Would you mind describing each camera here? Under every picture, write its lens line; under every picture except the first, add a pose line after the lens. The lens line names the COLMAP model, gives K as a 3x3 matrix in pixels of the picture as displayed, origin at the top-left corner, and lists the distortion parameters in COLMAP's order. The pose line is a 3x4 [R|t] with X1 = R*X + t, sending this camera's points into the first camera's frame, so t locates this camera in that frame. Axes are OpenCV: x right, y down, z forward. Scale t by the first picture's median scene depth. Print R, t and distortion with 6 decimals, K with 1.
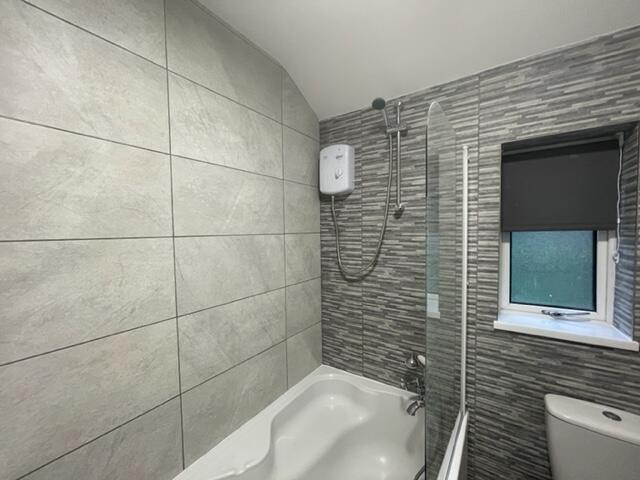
lens RADIAL K [[257.7, 0, 320.8], [0, 257.7, 239.5], [0, 0, 1]] dist [-0.001719, 0.001532]
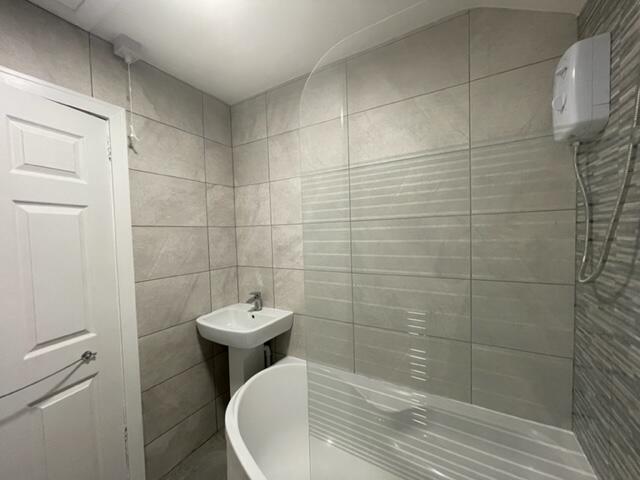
lens RADIAL K [[257.7, 0, 319.3], [0, 257.7, 239.4], [0, 0, 1]] dist [-0.001719, 0.001532]
pose [[0.080000, 0.038445, -0.996053, 0.630867], [-0.004882, 0.999259, 0.038177, 0.025824], [0.996783, 0.001808, 0.080128, 0.441280]]
